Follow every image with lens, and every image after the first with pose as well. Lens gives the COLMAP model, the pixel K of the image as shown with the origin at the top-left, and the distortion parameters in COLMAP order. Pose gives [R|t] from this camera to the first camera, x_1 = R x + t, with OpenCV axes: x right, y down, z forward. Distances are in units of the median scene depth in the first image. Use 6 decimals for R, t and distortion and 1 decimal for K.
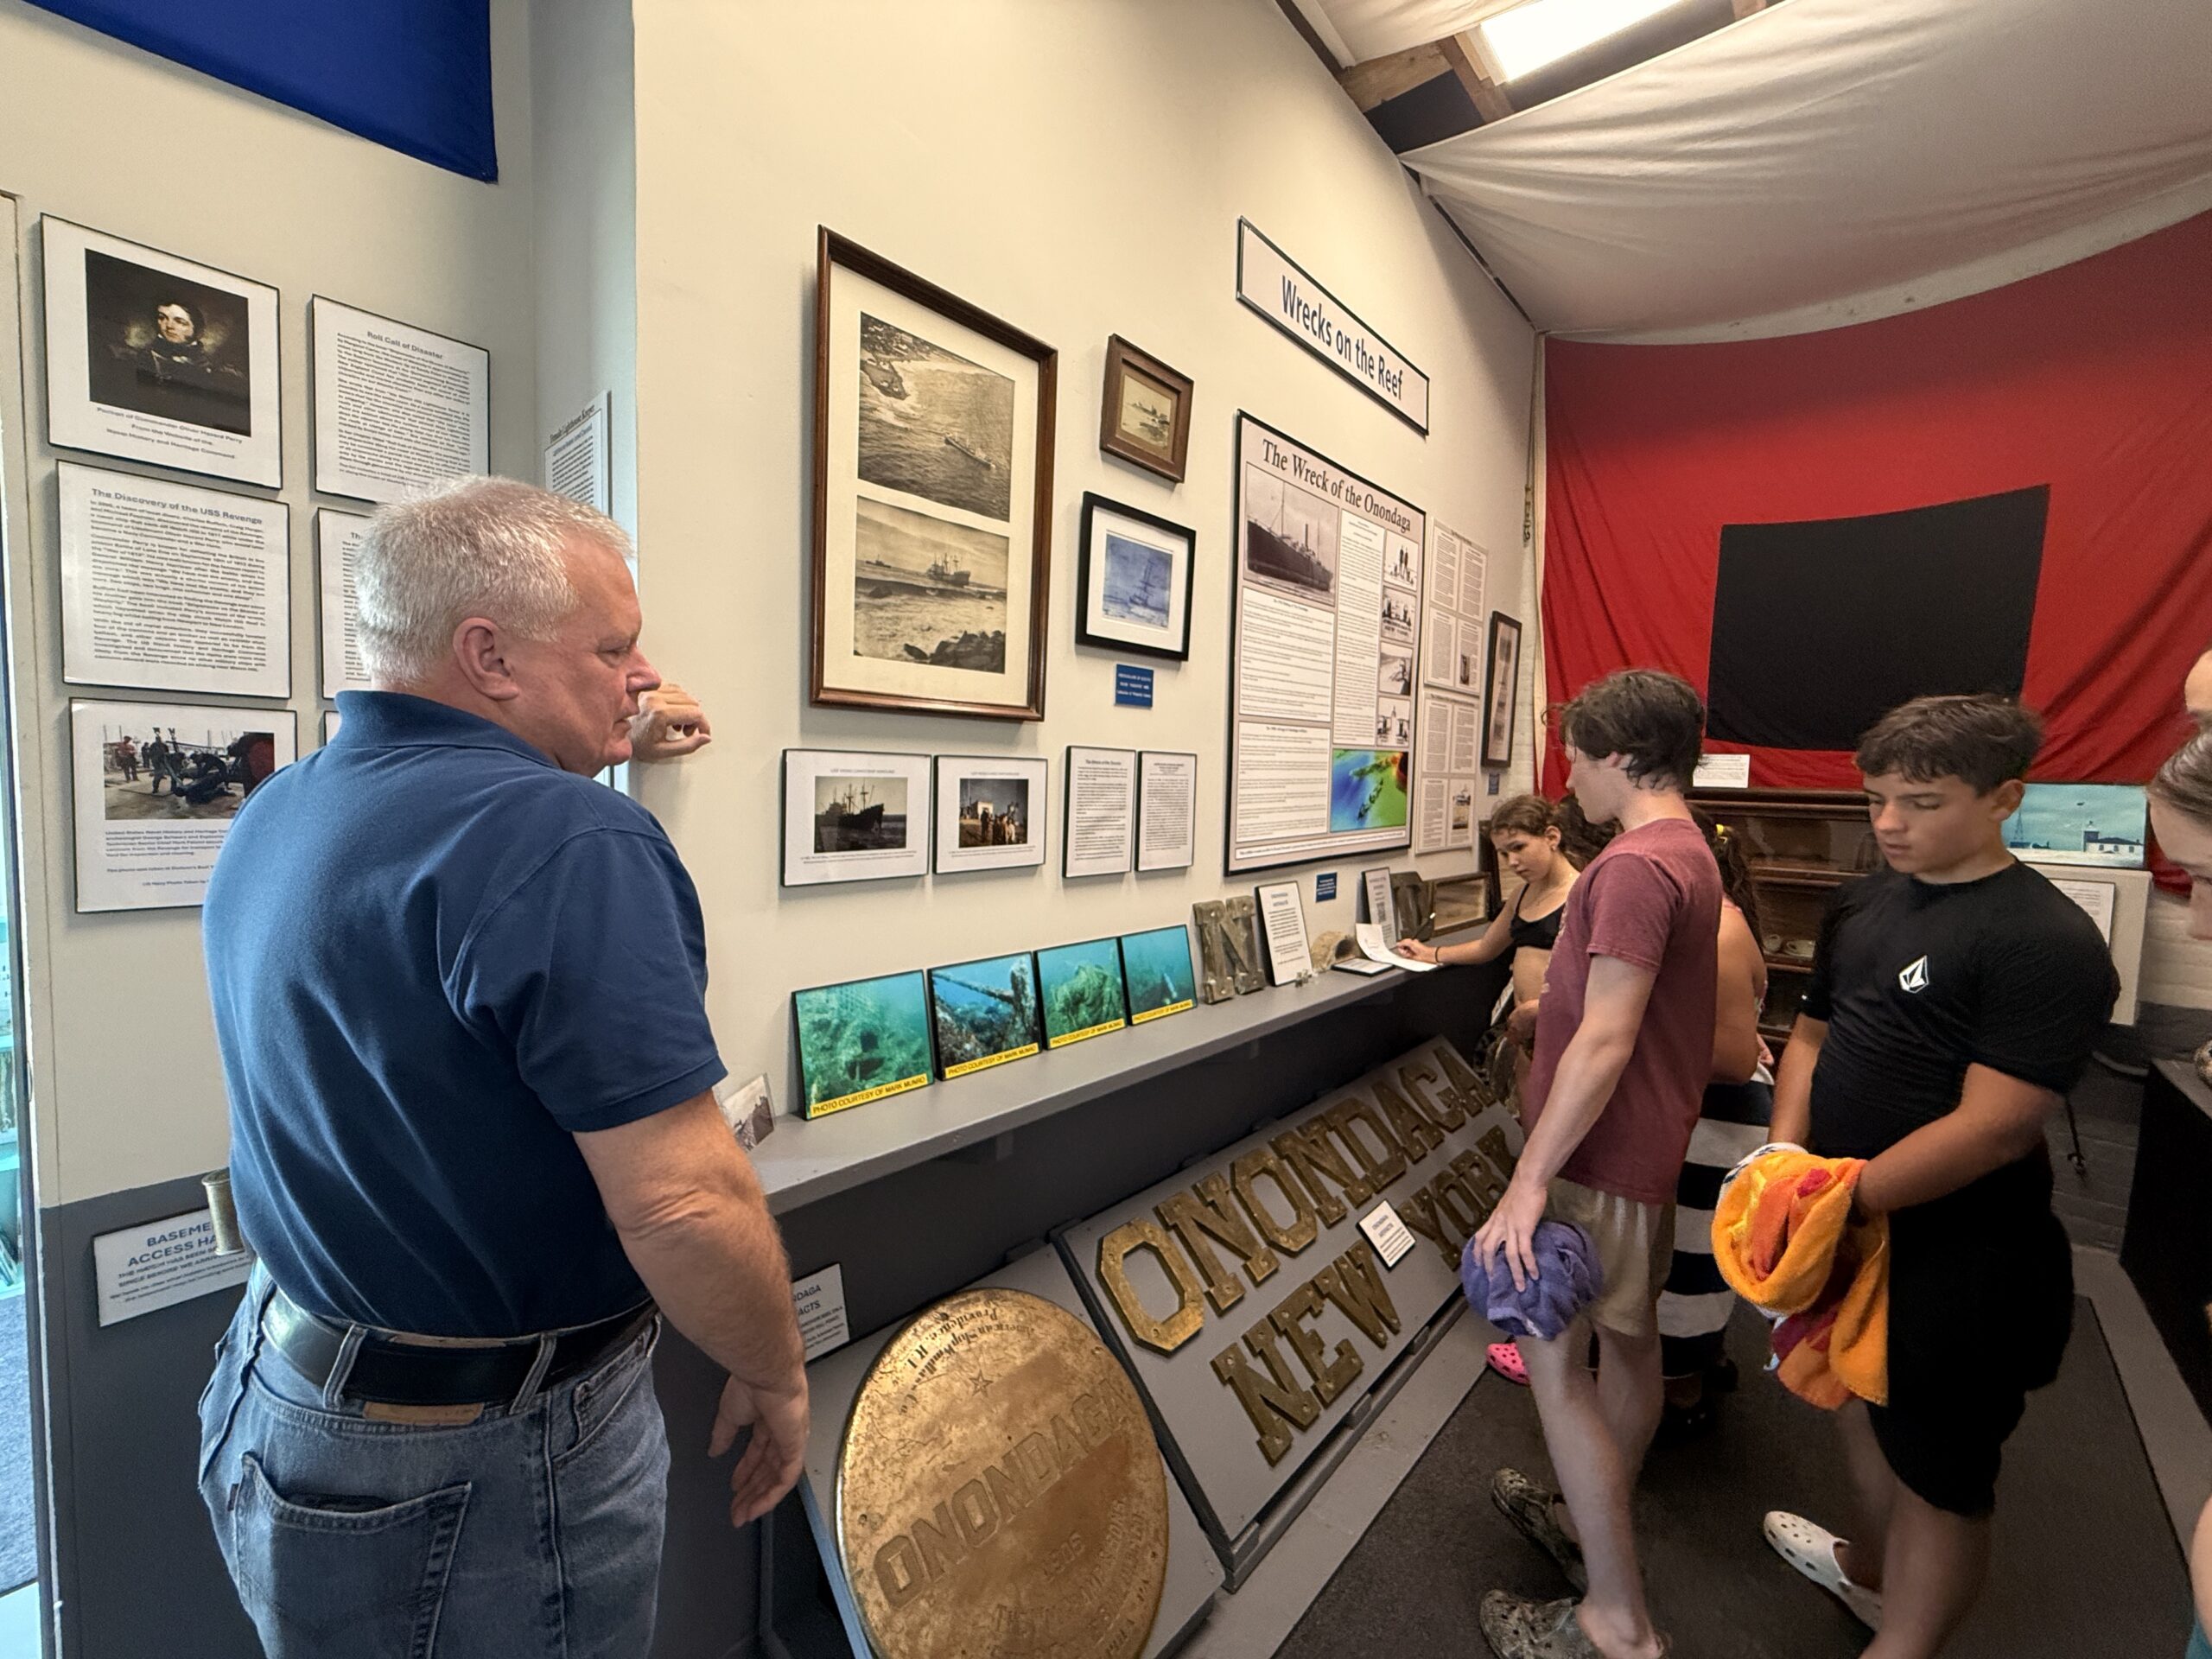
lens RADIAL K [[884.5, 0, 1083.0], [0, 884.5, 828.2], [0, 0, 1]] dist [-0.001115, -0.000119]
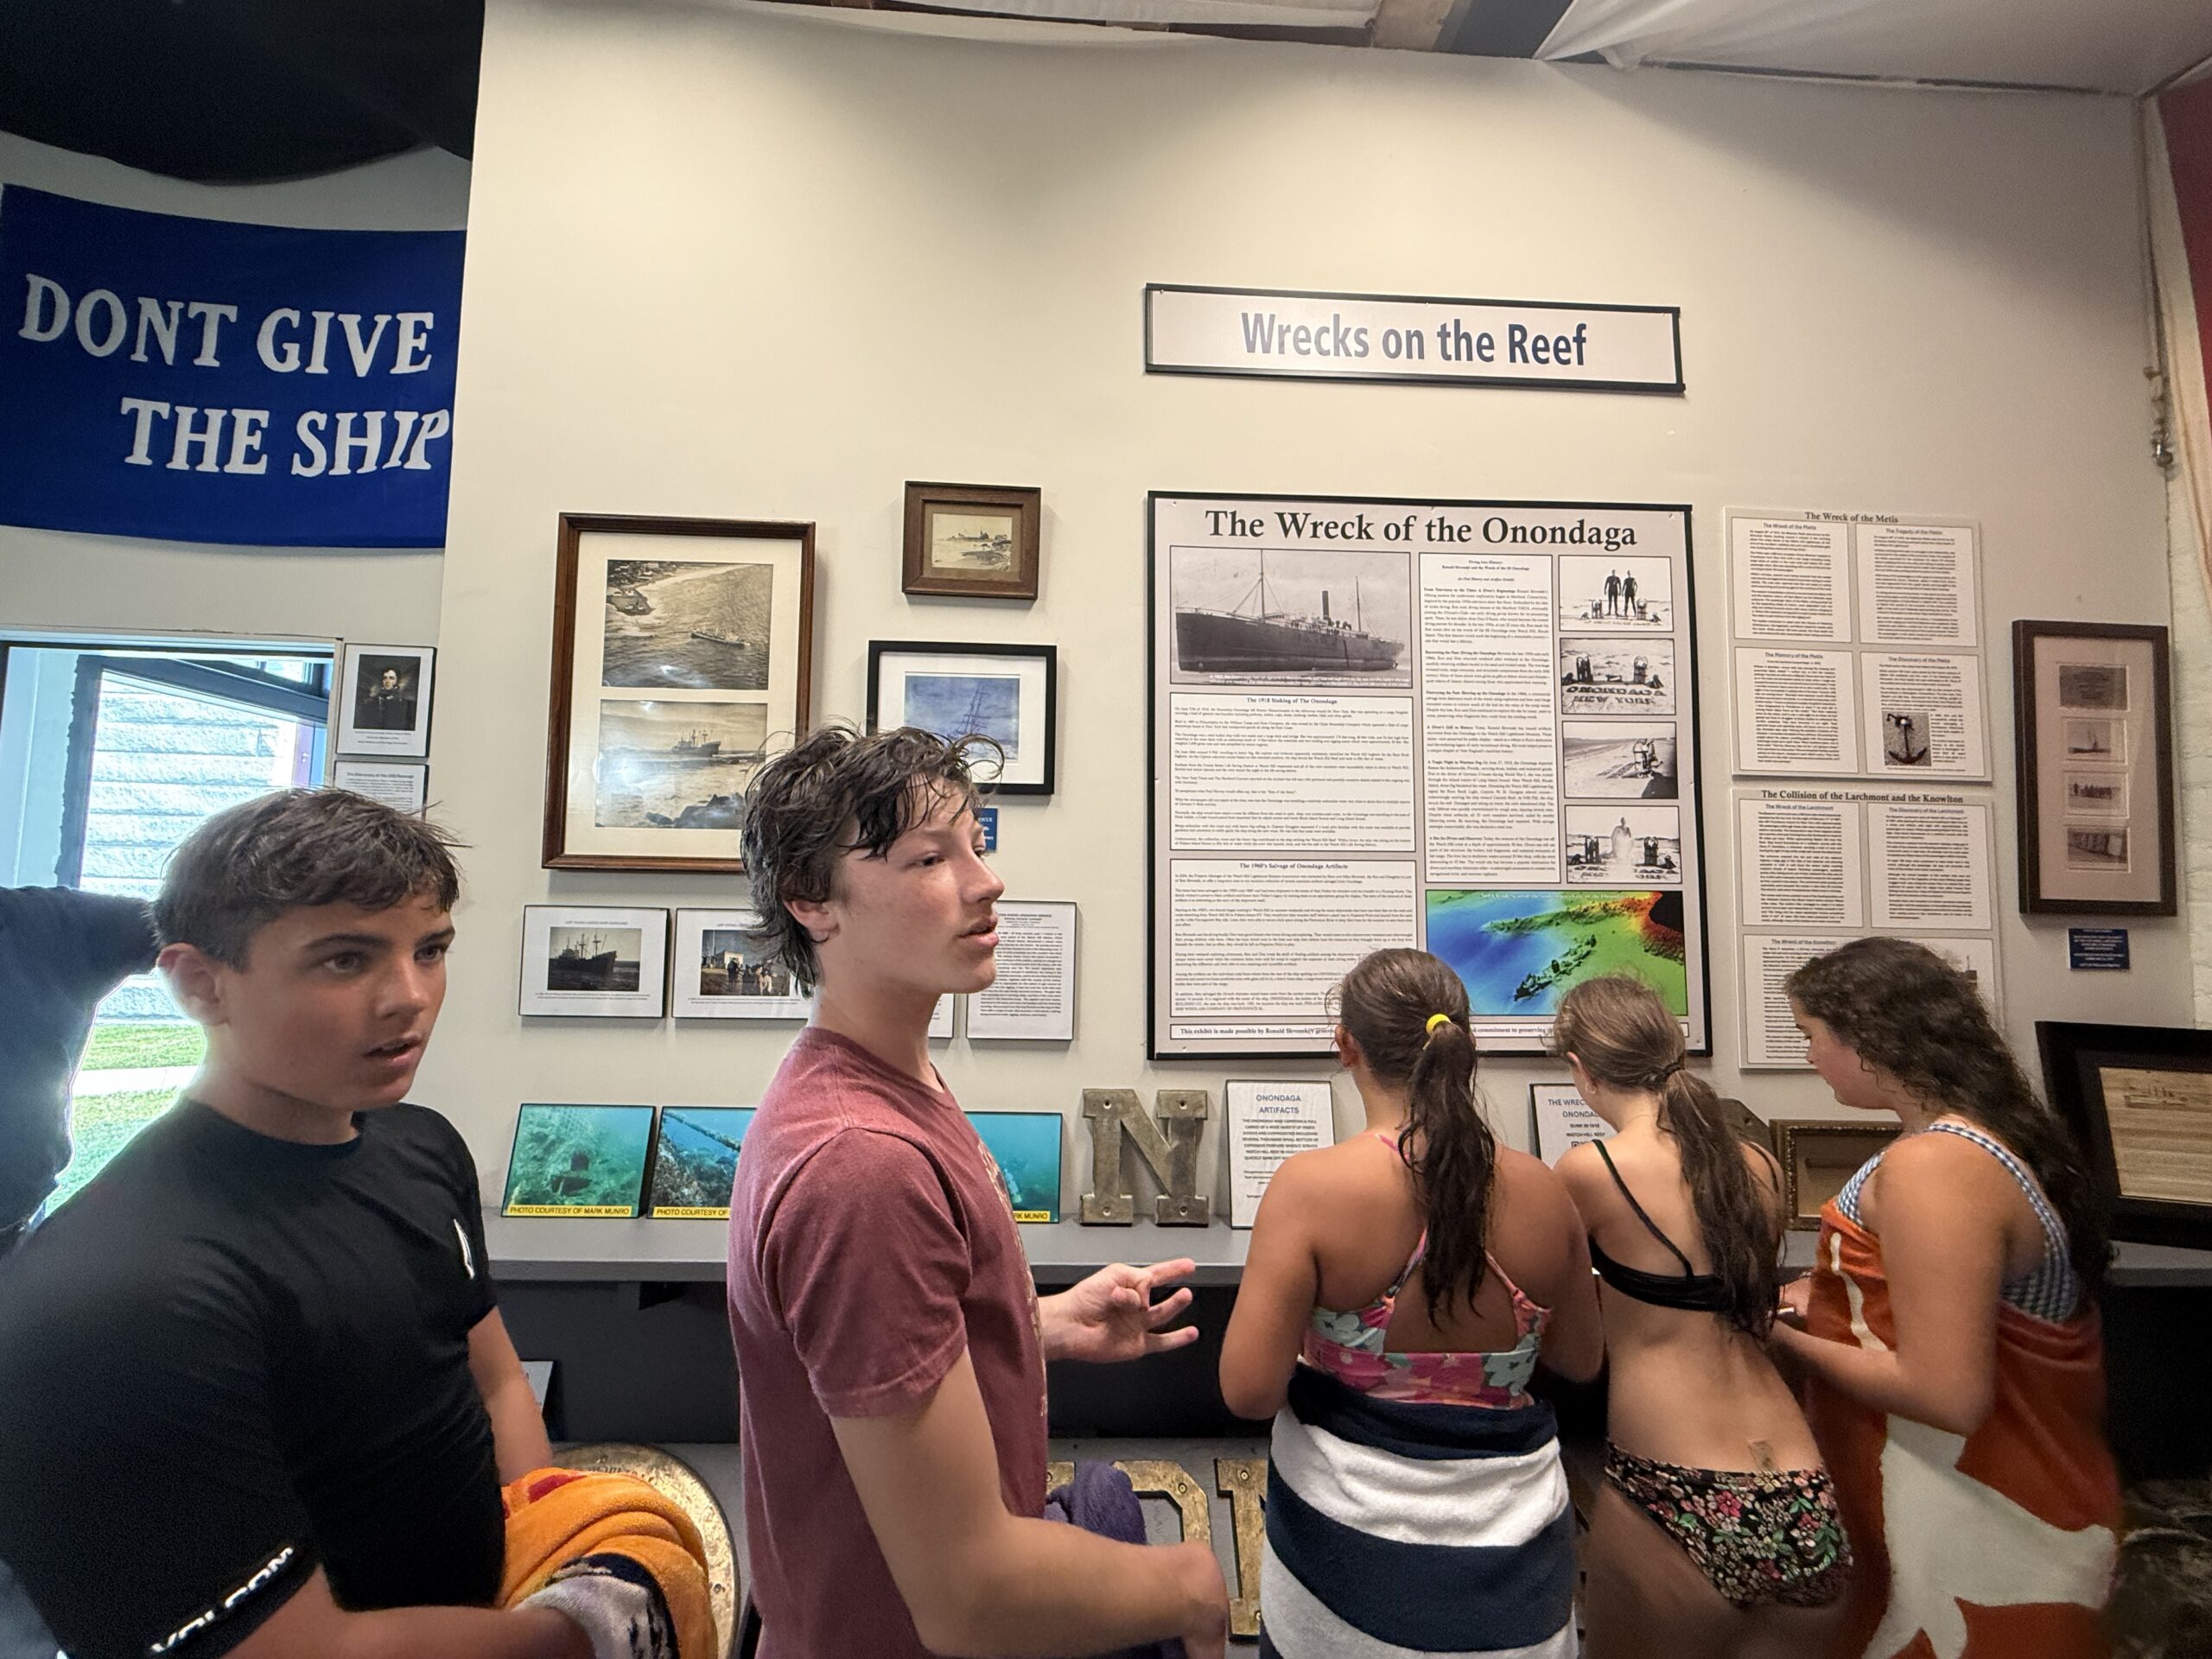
lens RADIAL K [[884.5, 0, 1102.2], [0, 884.5, 830.3], [0, 0, 1]] dist [-0.001115, -0.000119]
pose [[0.710652, -0.060682, -0.700922, 0.795082], [-0.046305, 0.990079, -0.132663, -0.045711], [0.702018, 0.126734, 0.700792, 0.467889]]
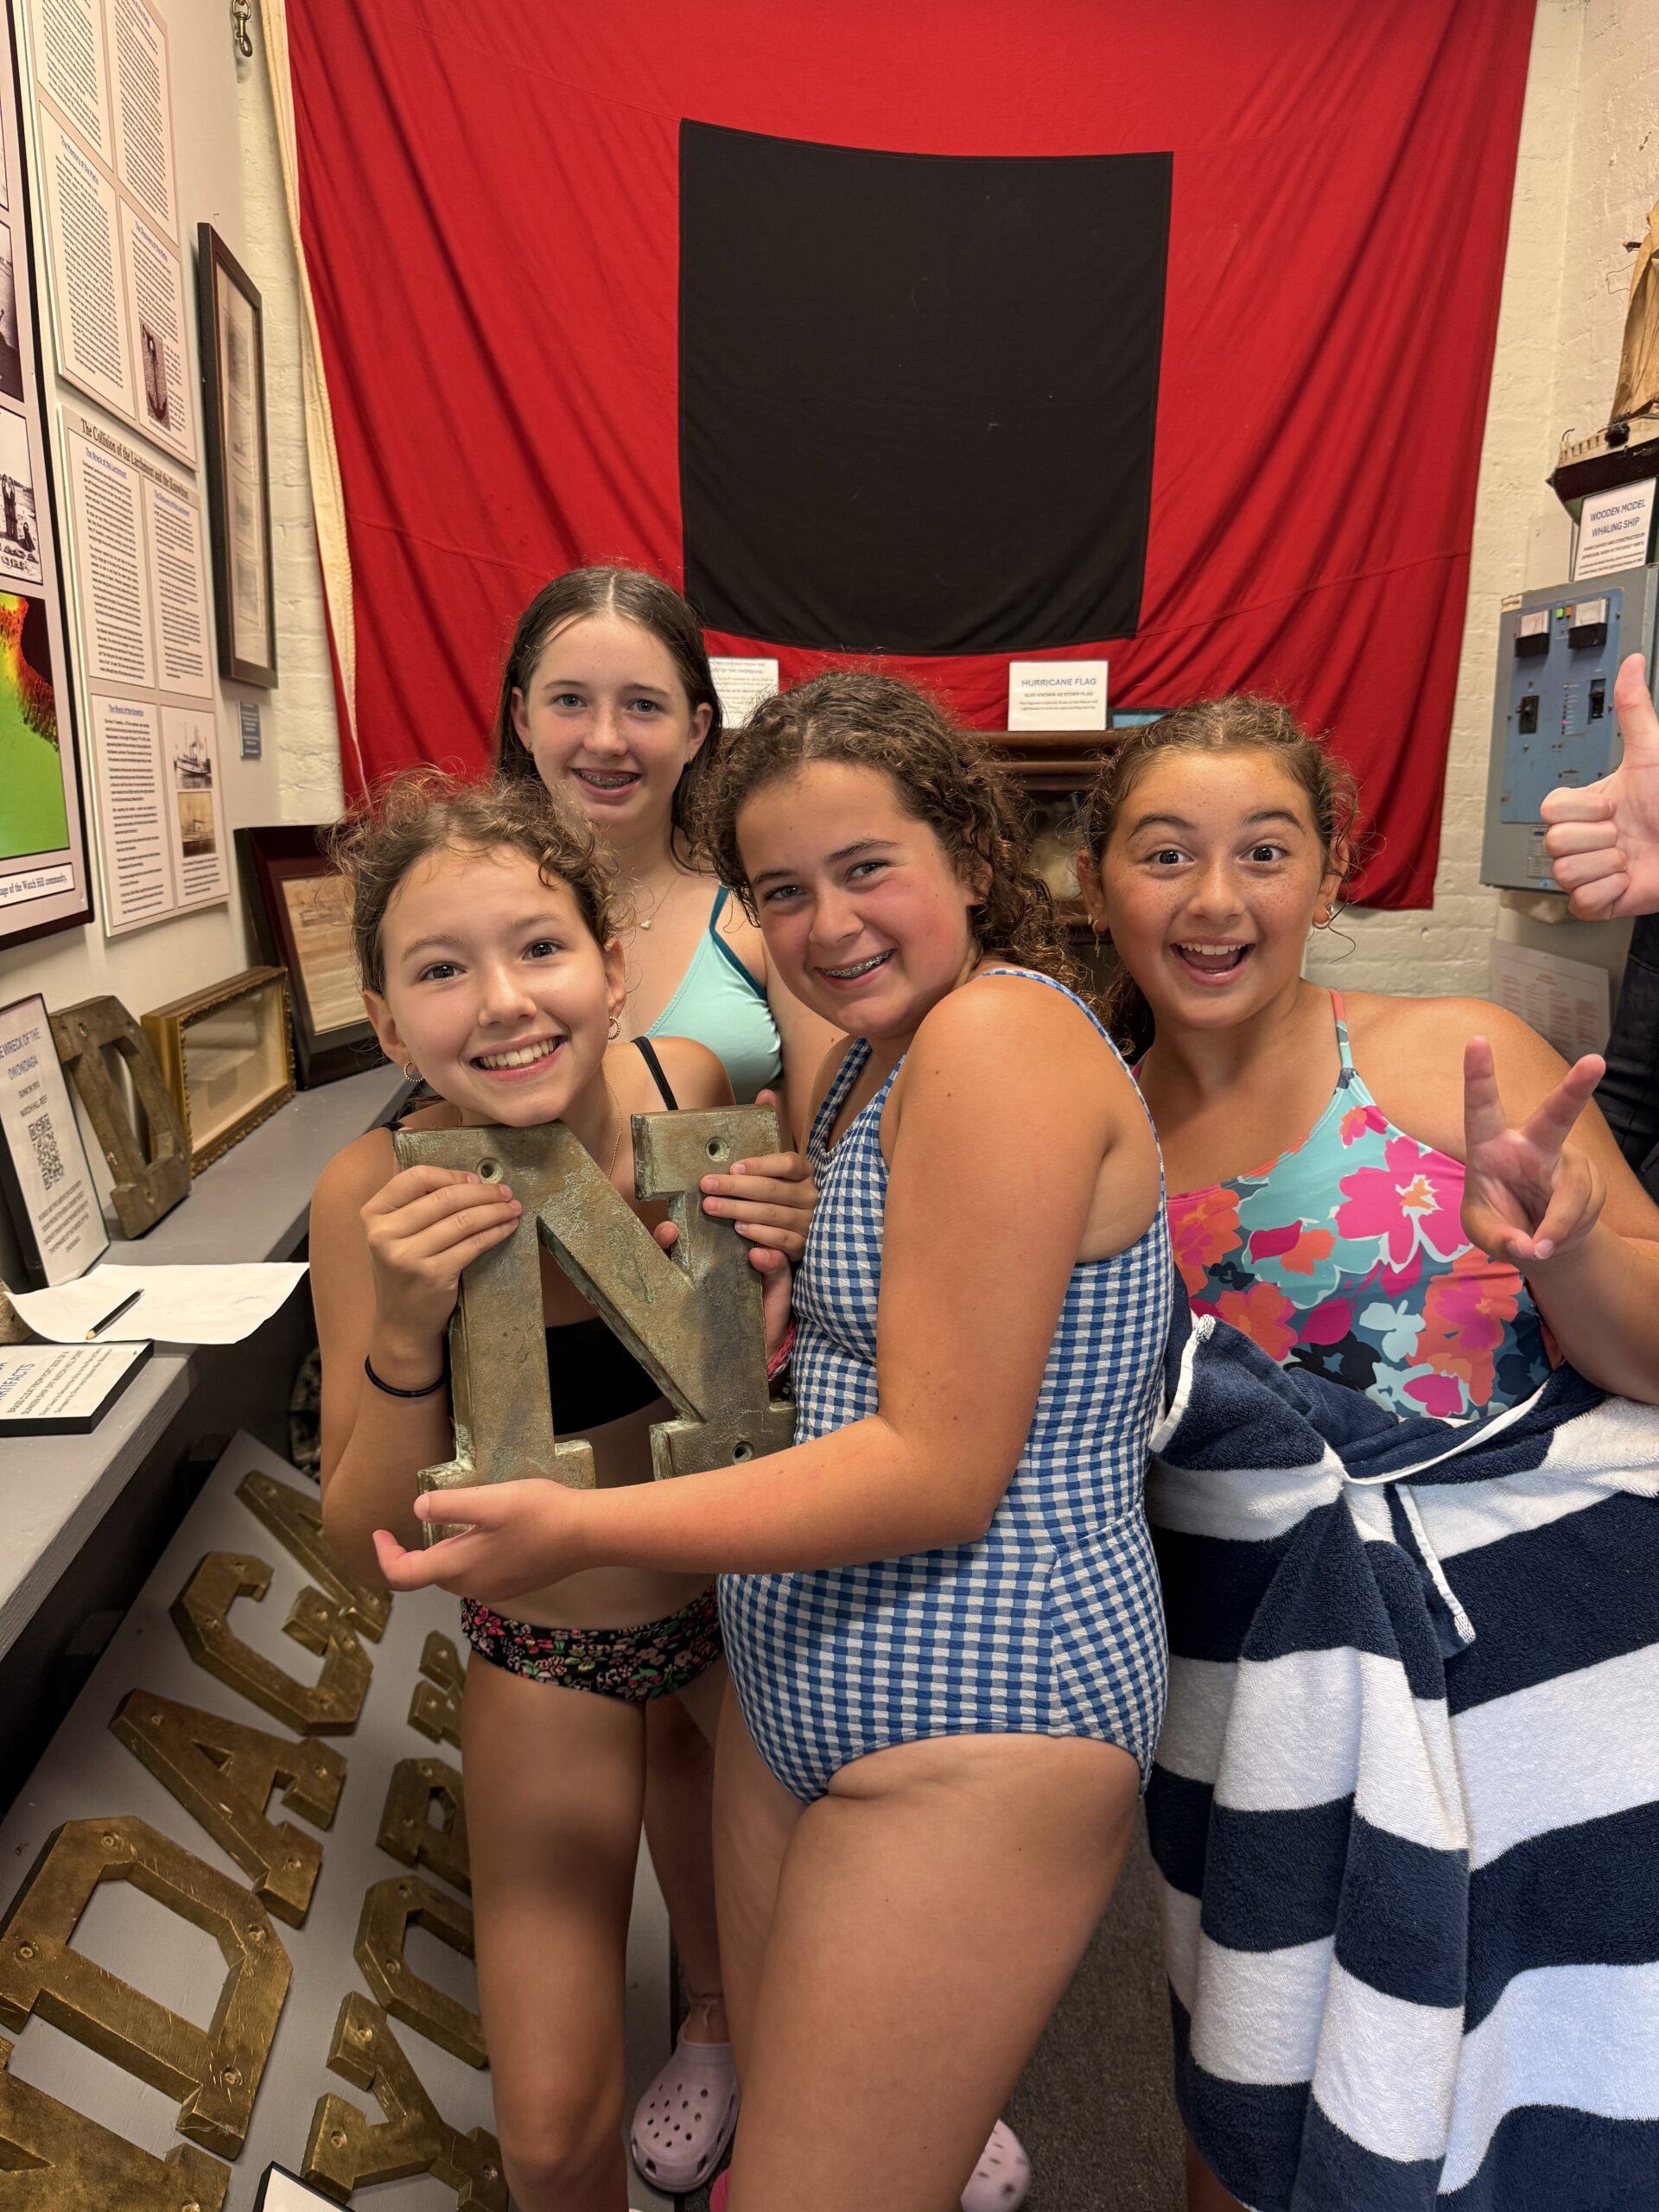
lens RADIAL K [[1608.9, 0, 819.7], [0, 1608.9, 1118.9], [0, 0, 1]] dist [-0.002807, -0.007780]
pose [[0.652754, -0.179741, 0.735939, 0.166999], [0.063514, 0.981010, 0.183262, 0.005084], [-0.754903, -0.072882, 0.651774, 0.674288]]
